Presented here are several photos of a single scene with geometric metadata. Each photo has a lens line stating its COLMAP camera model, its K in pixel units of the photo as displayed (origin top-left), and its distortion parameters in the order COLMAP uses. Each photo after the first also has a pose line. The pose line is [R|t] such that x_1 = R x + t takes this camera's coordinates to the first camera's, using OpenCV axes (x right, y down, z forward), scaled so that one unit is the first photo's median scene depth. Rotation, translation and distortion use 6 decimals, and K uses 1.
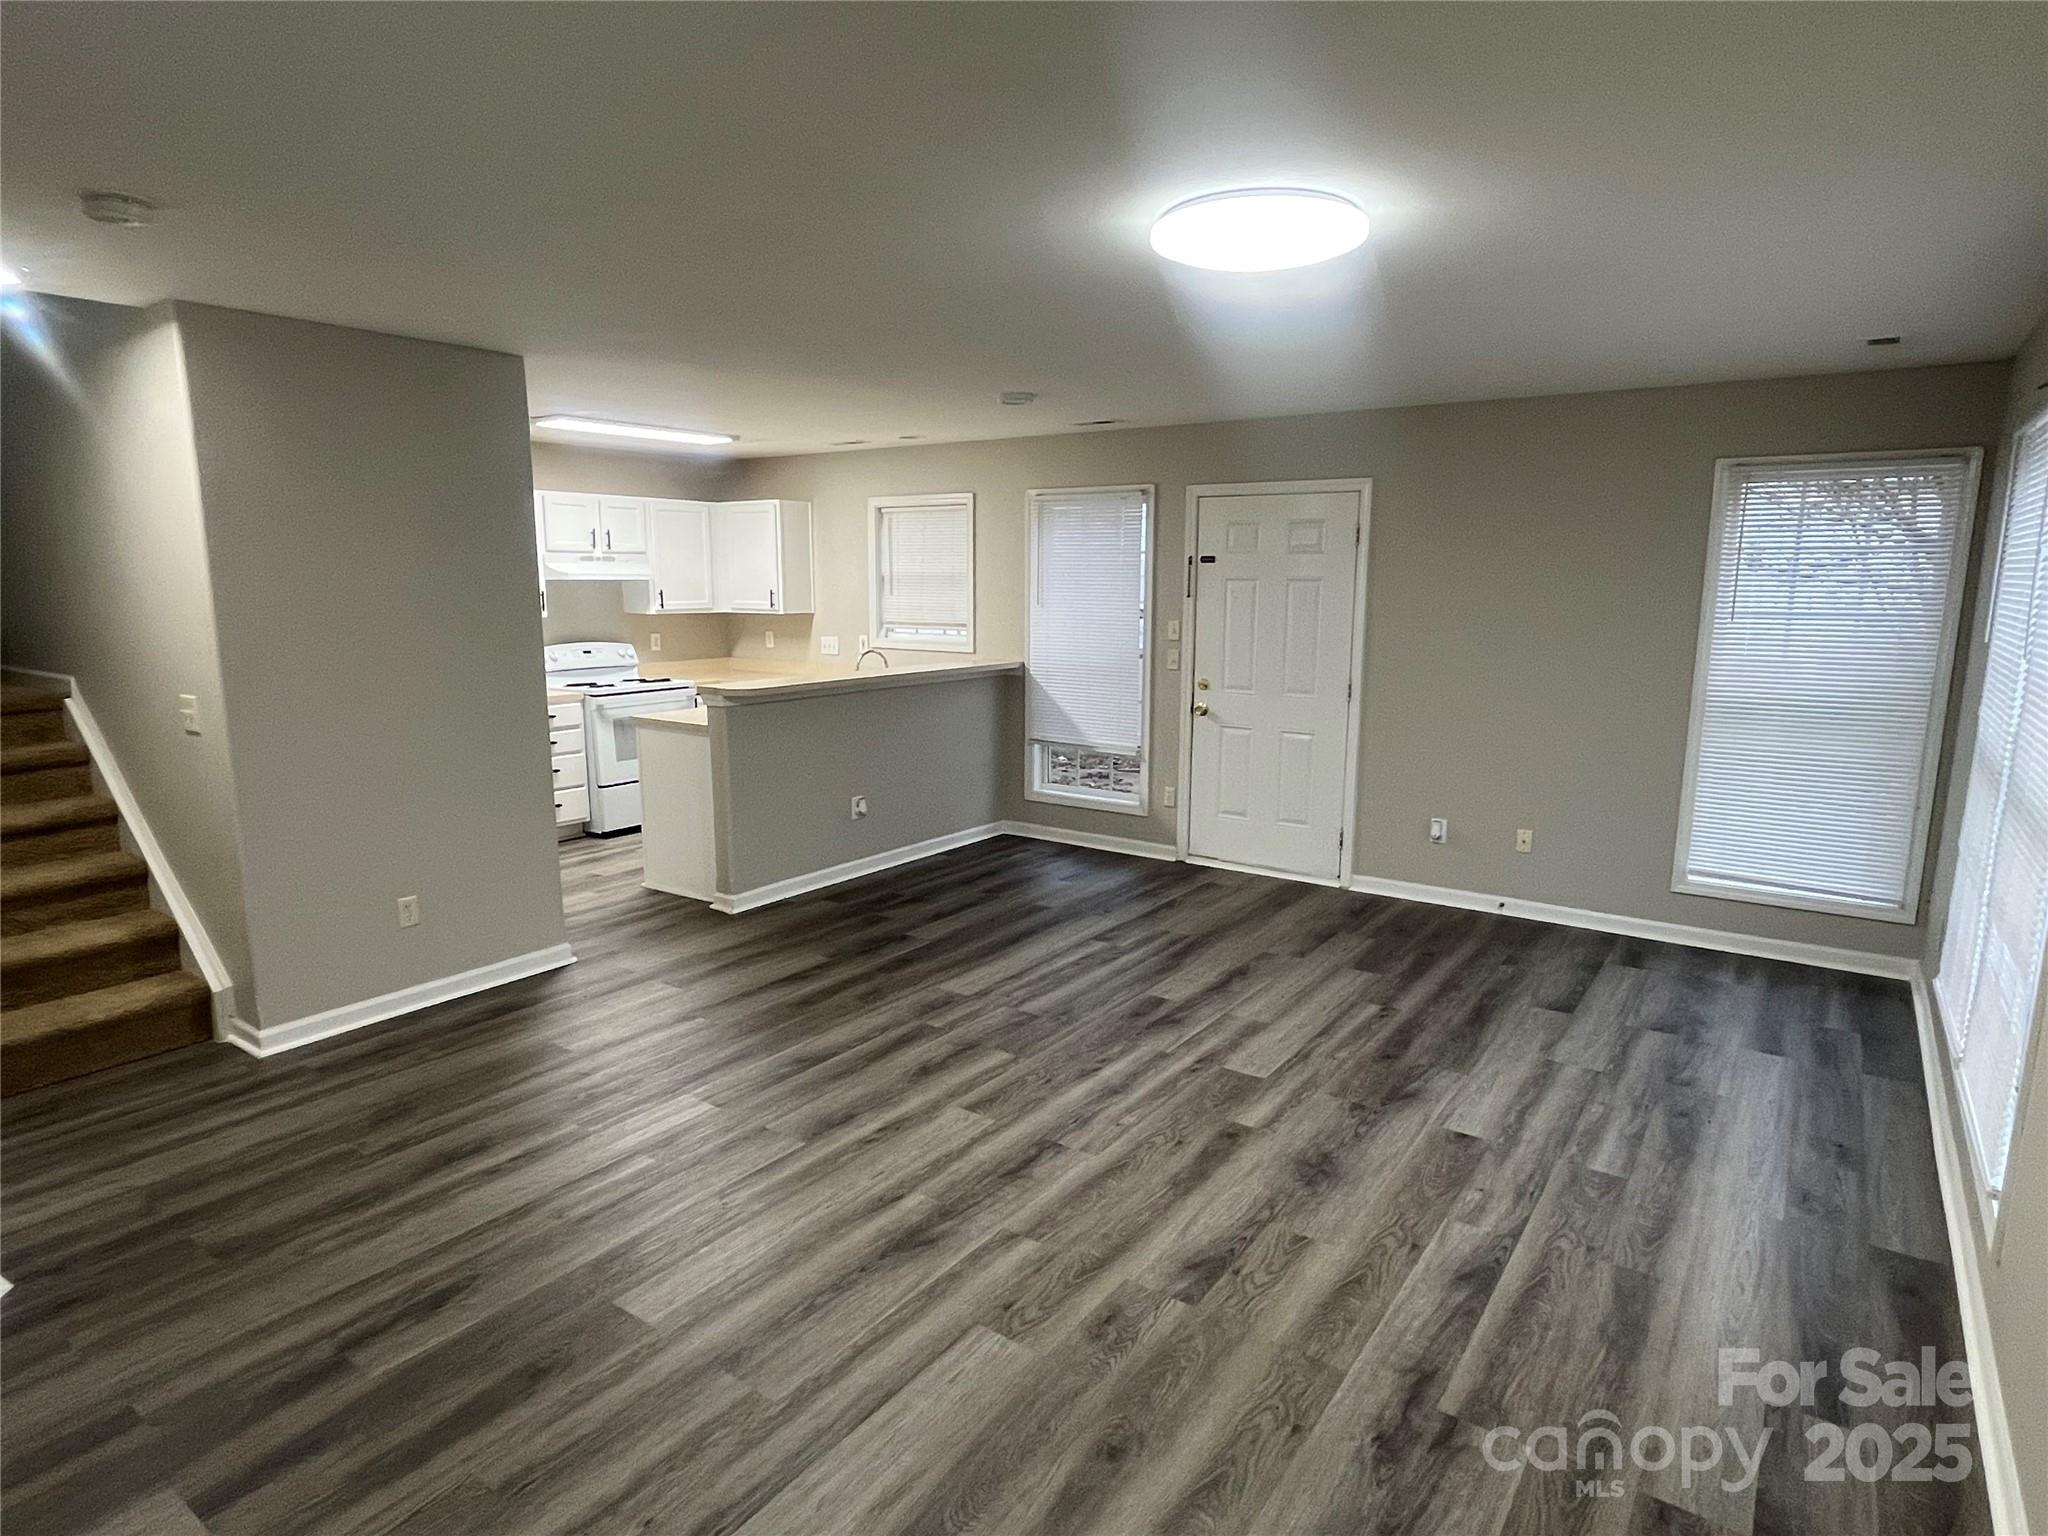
lens RADIAL K [[1137.9, 0, 1031.9], [0, 1137.9, 767.8], [0, 0, 1]] dist [-0.000880, -0.000072]
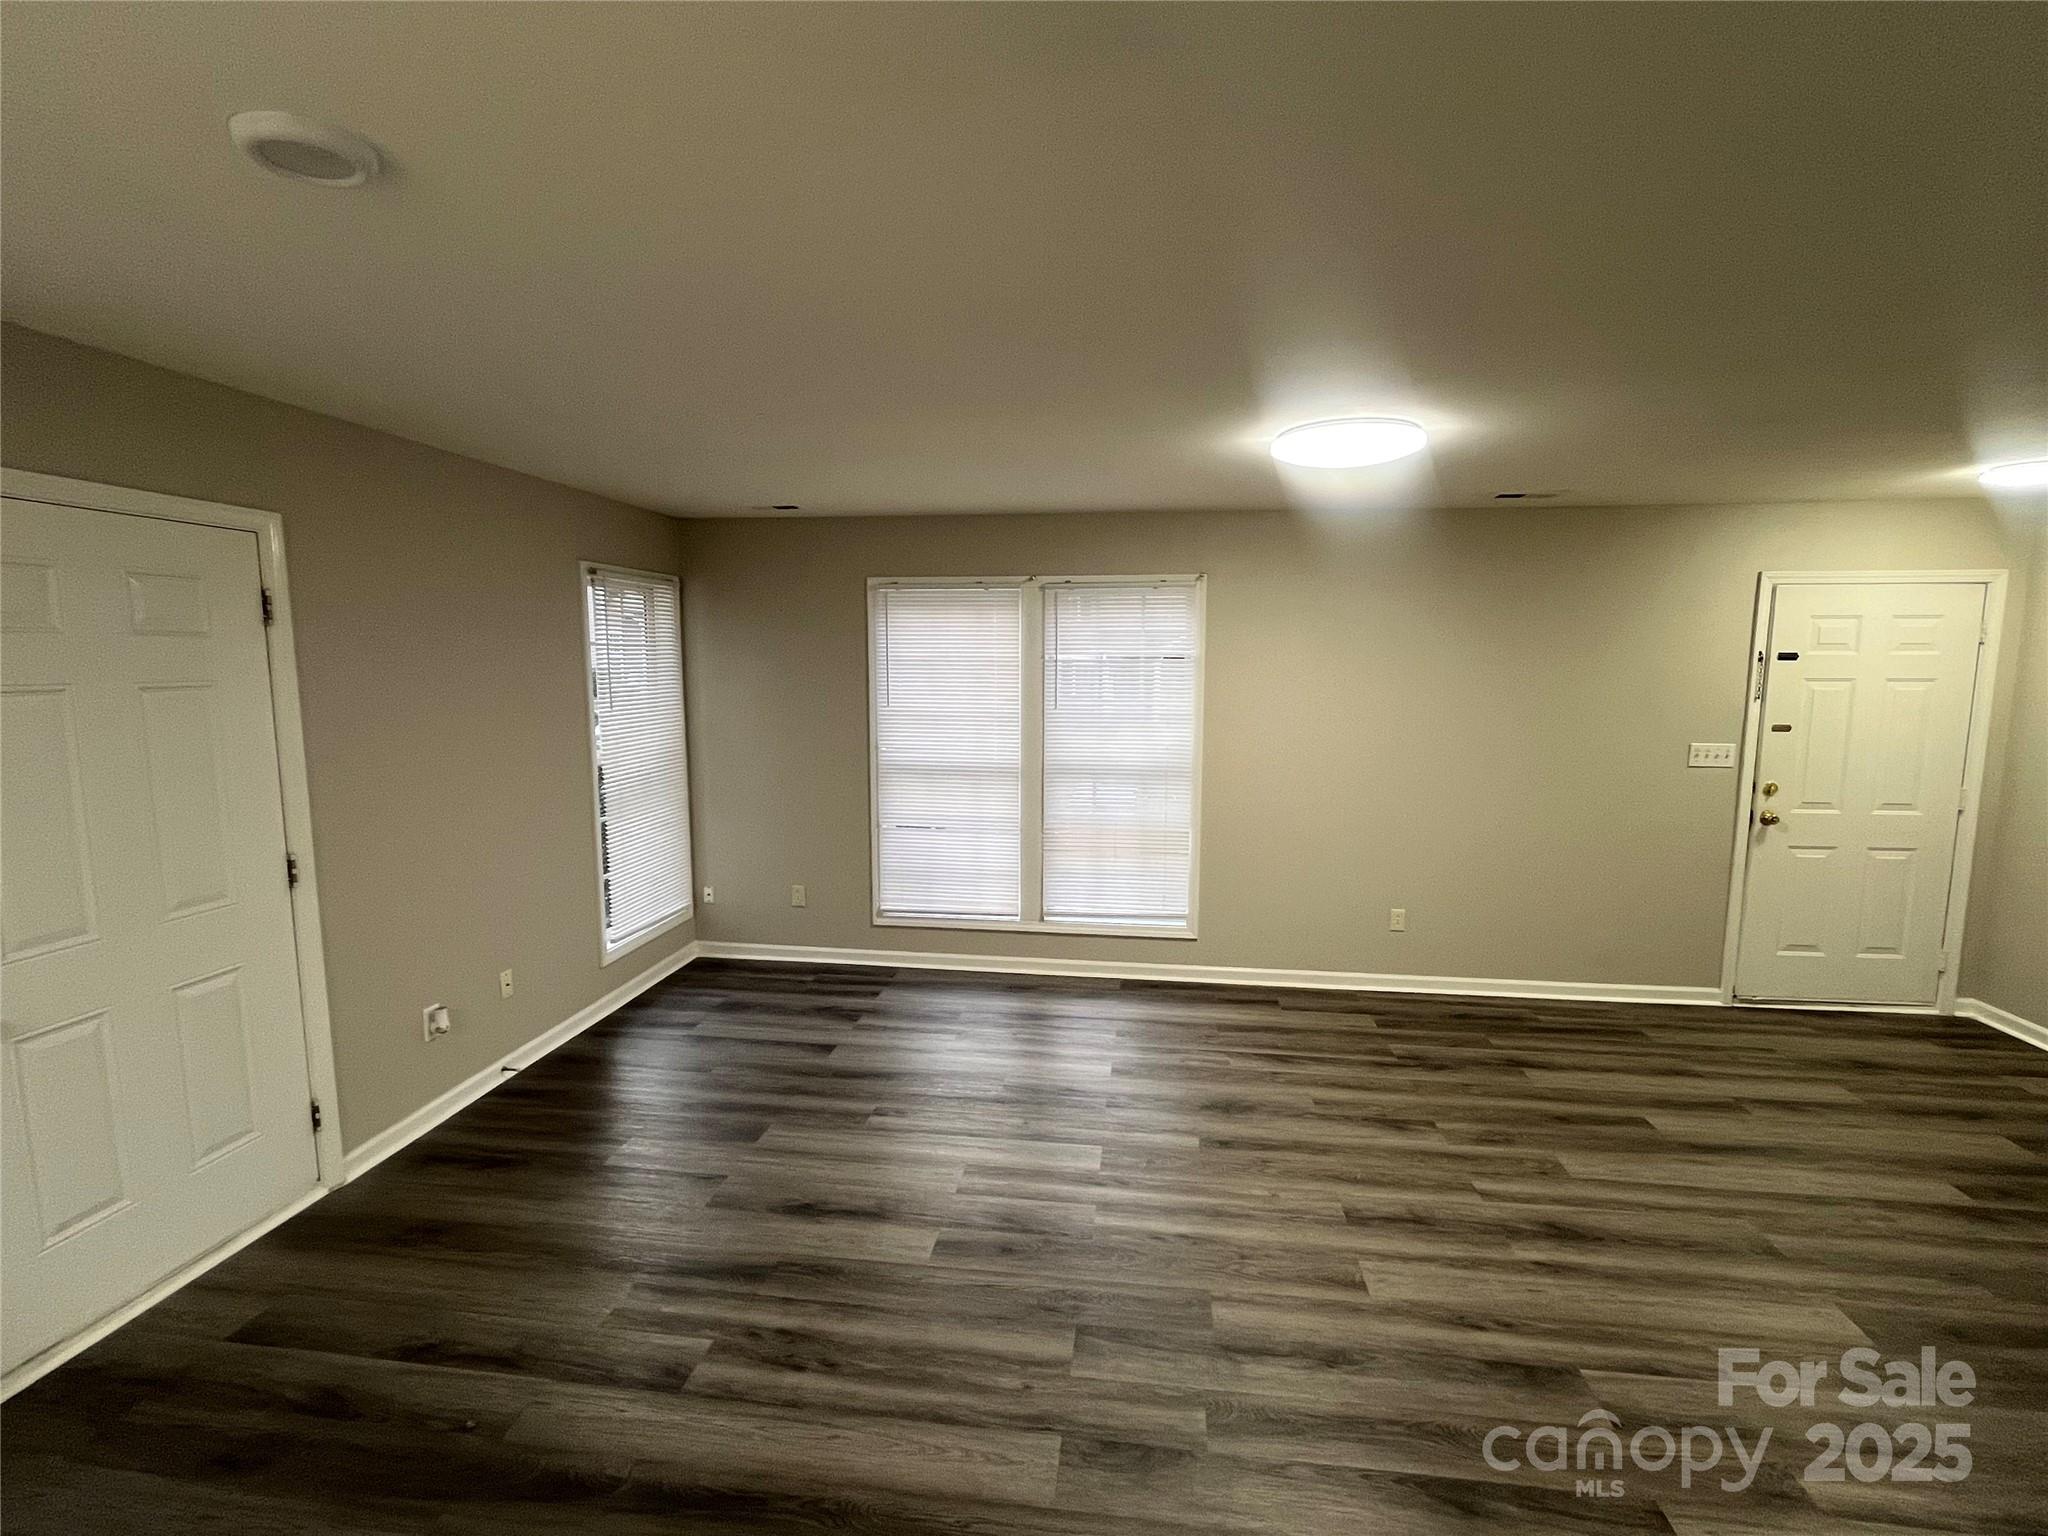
lens RADIAL K [[943.7, 0, 1025.2], [0, 943.7, 773.0], [0, 0, 1]] dist [-0.005677, 0.000583]
pose [[-0.456310, -0.113146, 0.882598, -0.311972], [0.143457, 0.969553, 0.198462, -0.156274], [-0.878181, 0.217175, -0.426185, 0.849716]]
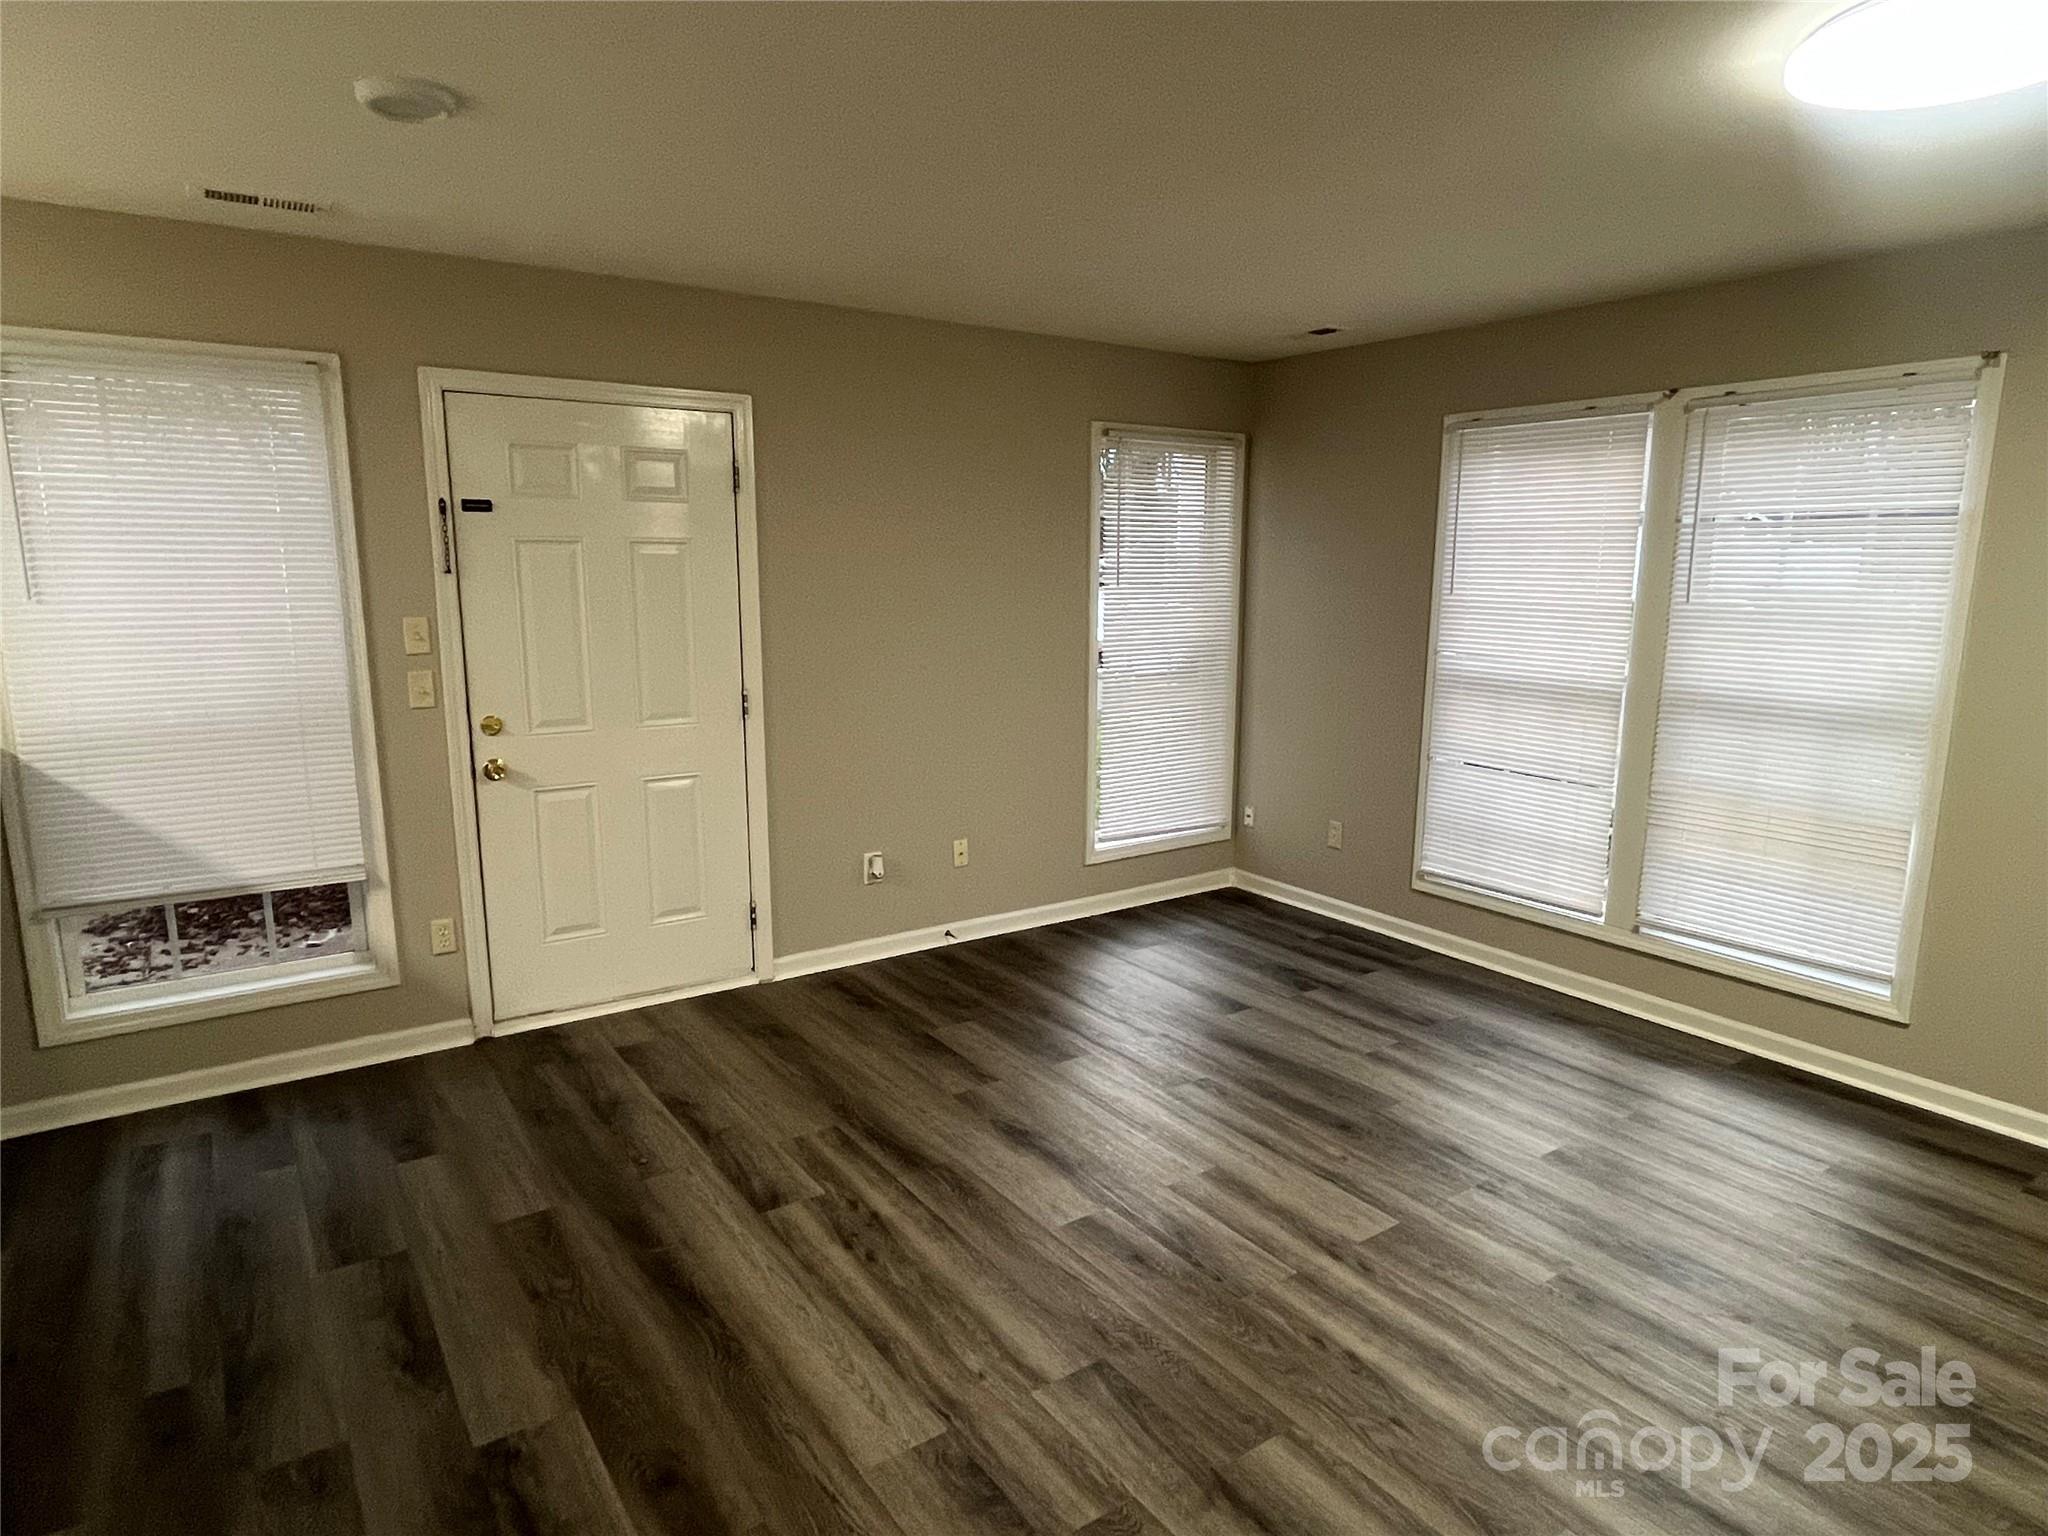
lens RADIAL K [[1193.3, 0, 1030.2], [0, 1193.3, 776.8], [0, 0, 1]] dist [-0.000134, 0.000352]
pose [[0.344699, -0.171811, 0.922856, -0.333693], [0.153252, 0.980218, 0.125249, -0.087286], [-0.926119, 0.098257, 0.364210, 0.569591]]
